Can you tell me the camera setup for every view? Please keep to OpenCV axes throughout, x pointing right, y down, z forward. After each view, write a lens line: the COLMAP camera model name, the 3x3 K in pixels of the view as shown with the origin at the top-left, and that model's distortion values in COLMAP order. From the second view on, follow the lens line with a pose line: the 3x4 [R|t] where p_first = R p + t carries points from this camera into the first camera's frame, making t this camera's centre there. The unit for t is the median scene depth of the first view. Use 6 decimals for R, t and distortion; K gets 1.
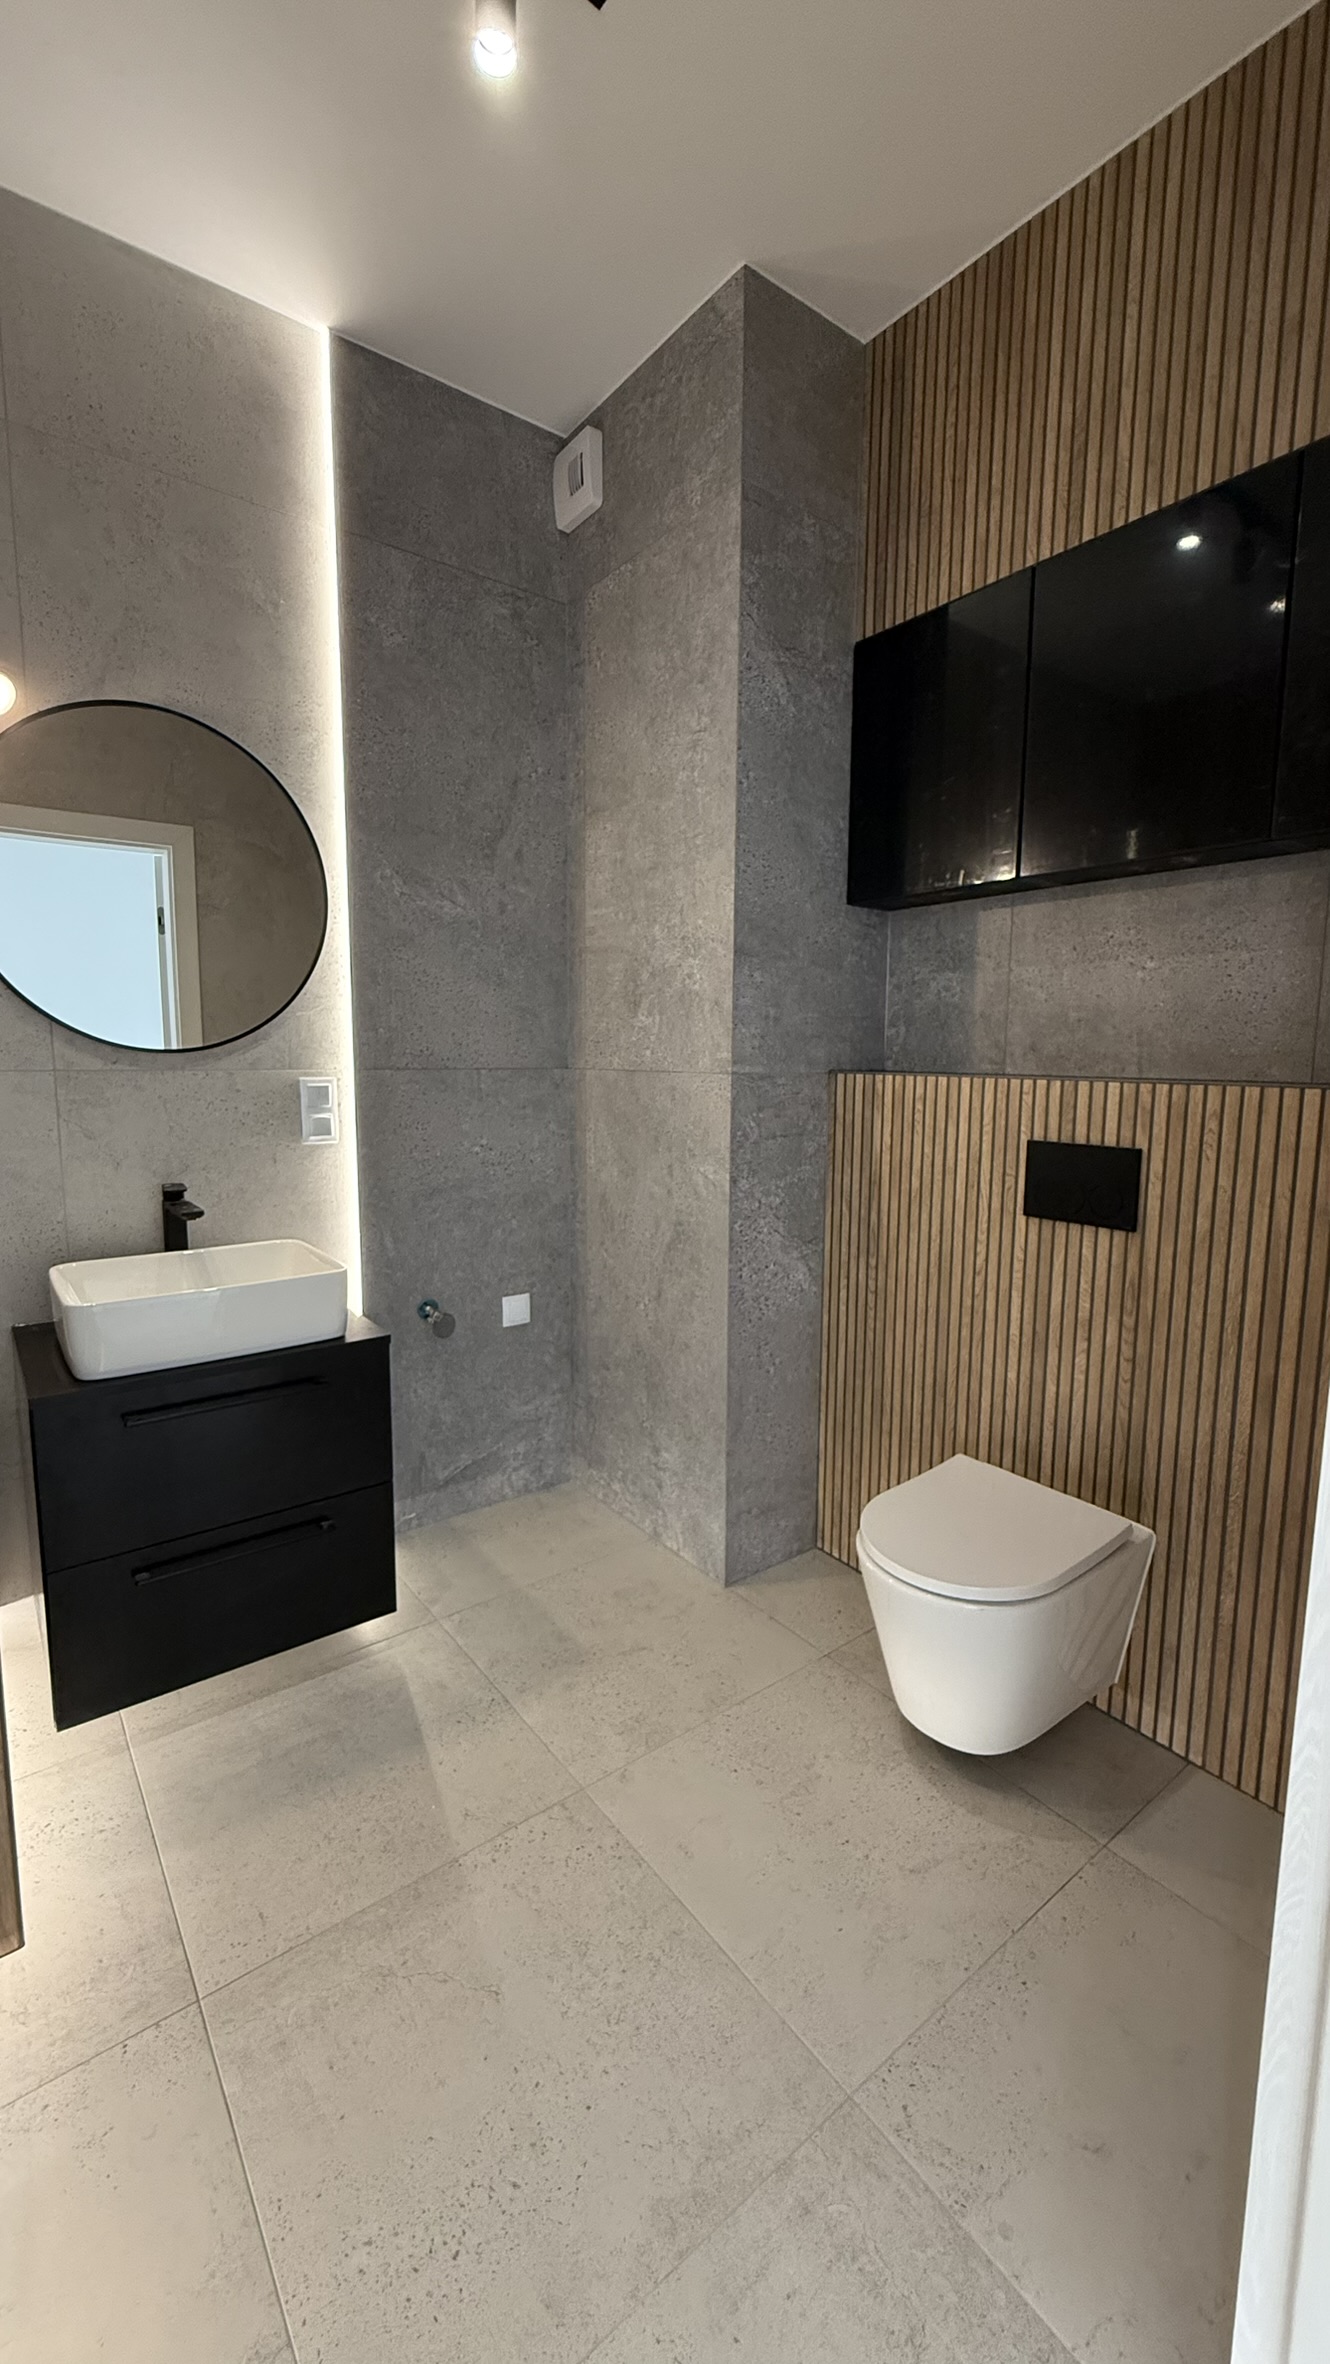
lens RADIAL K [[946.7, 0, 674.9], [0, 946.7, 1169.2], [0, 0, 1]] dist [0.000536, -0.000156]
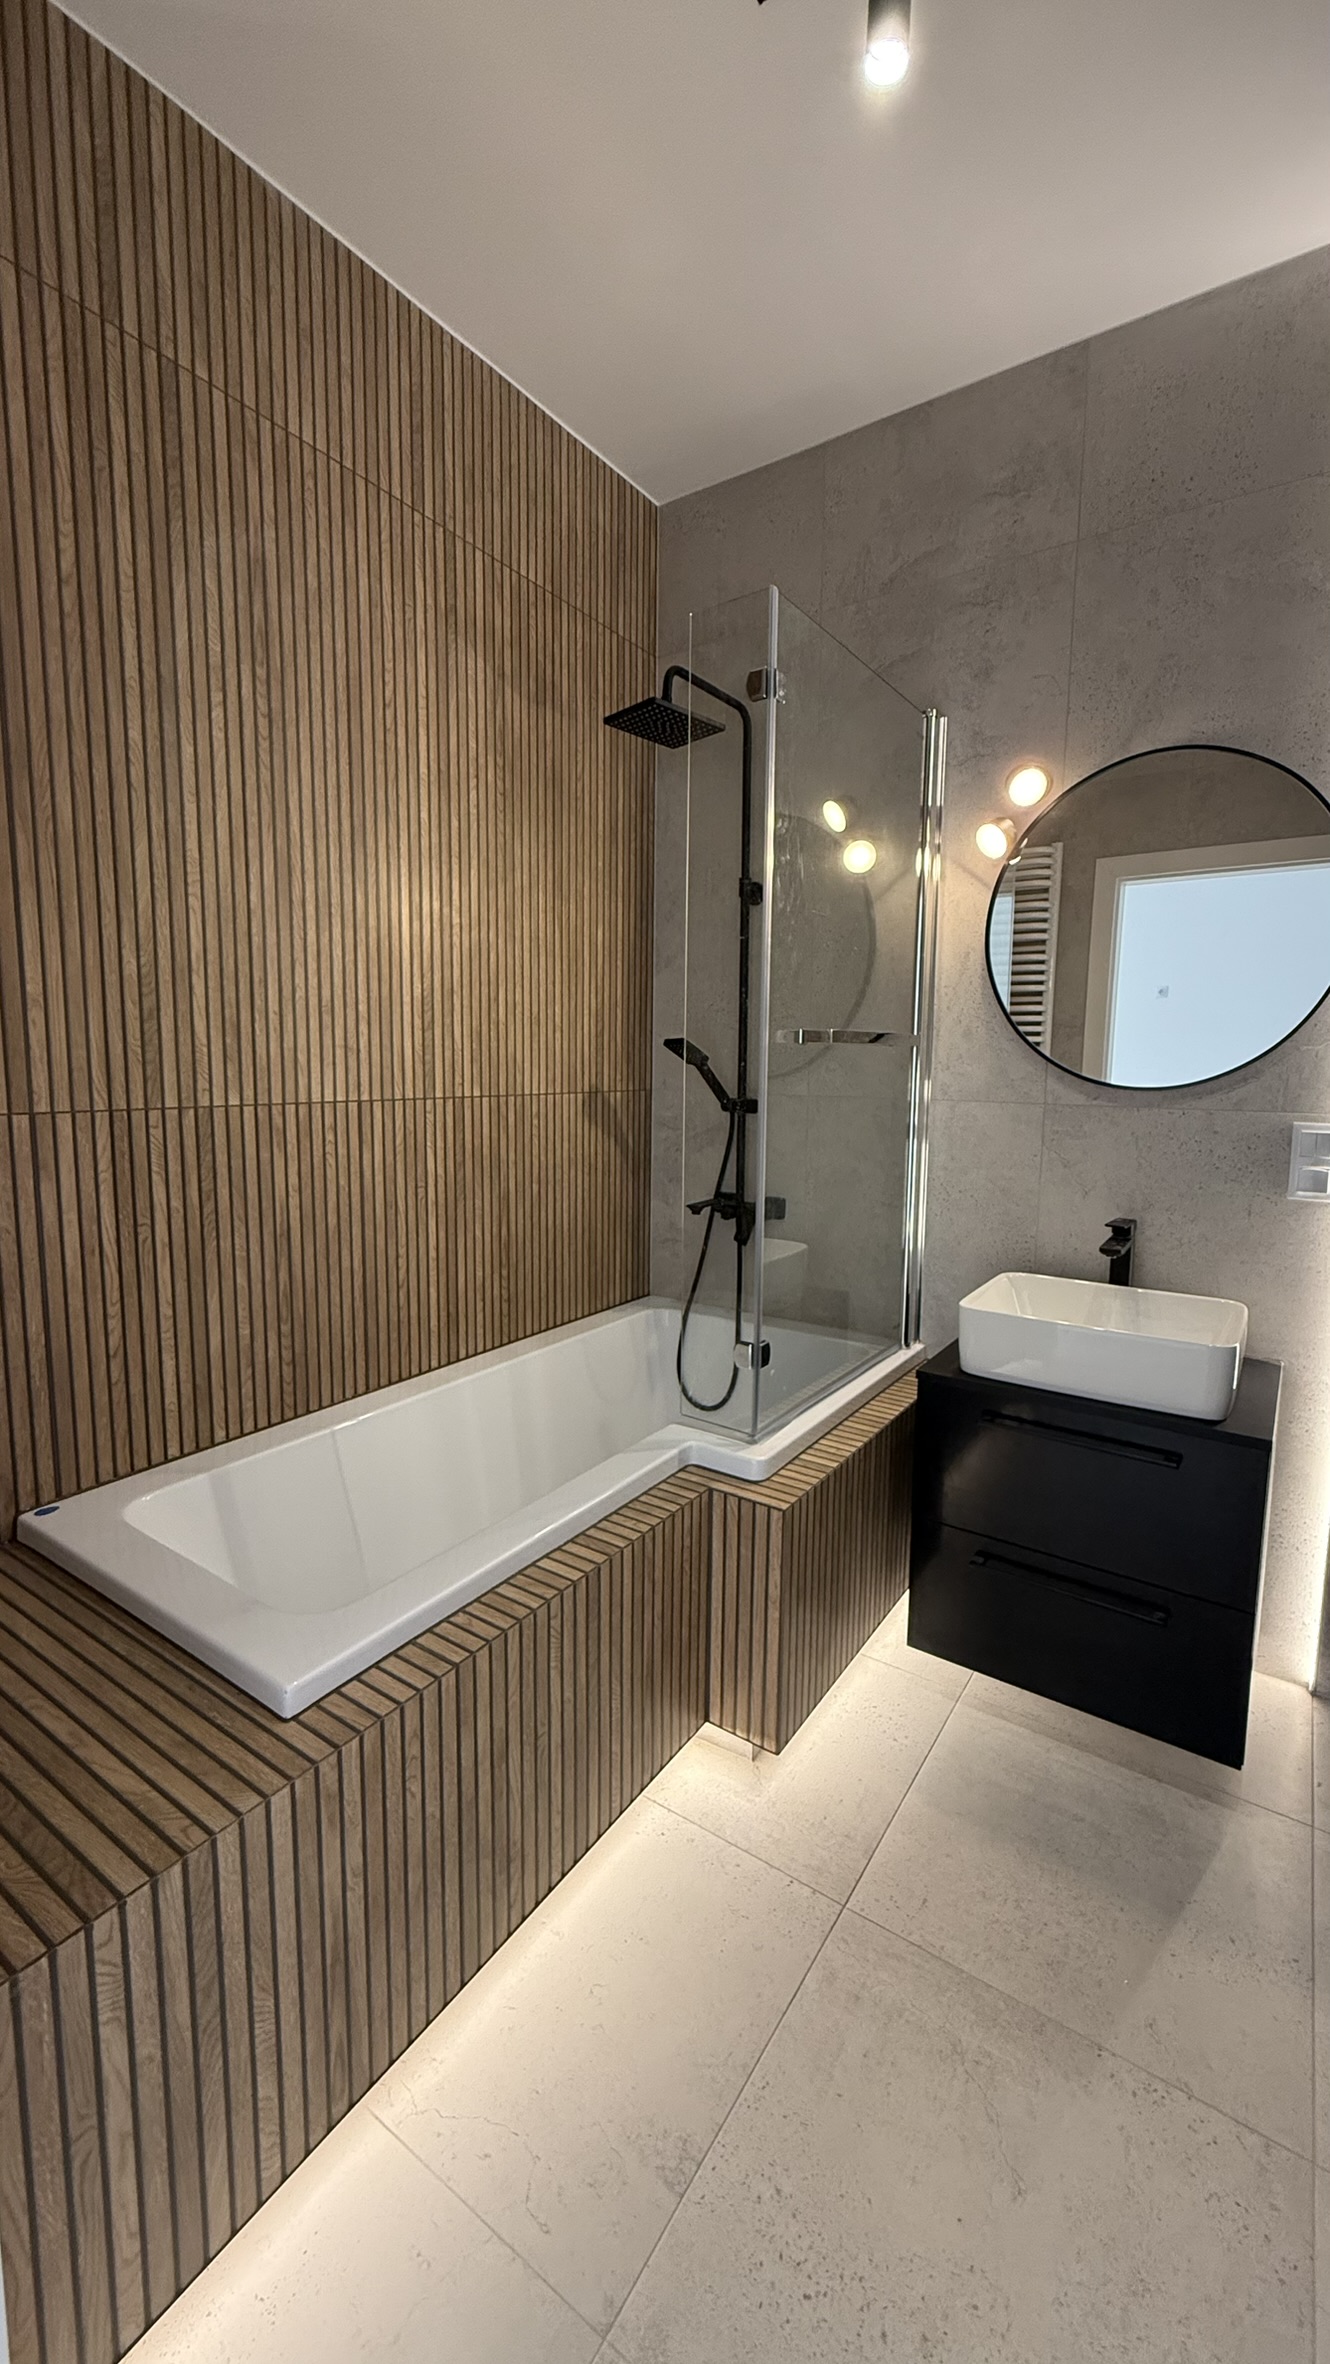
lens RADIAL K [[933.1, 0, 675.4], [0, 933.1, 1181.5], [0, 0, 1]] dist [-0.001926, -0.000037]
pose [[0.314840, 0.109599, -0.942796, 0.274785], [-0.132917, 0.988614, 0.070538, -0.033042], [0.939792, 0.103106, 0.325823, 0.234802]]
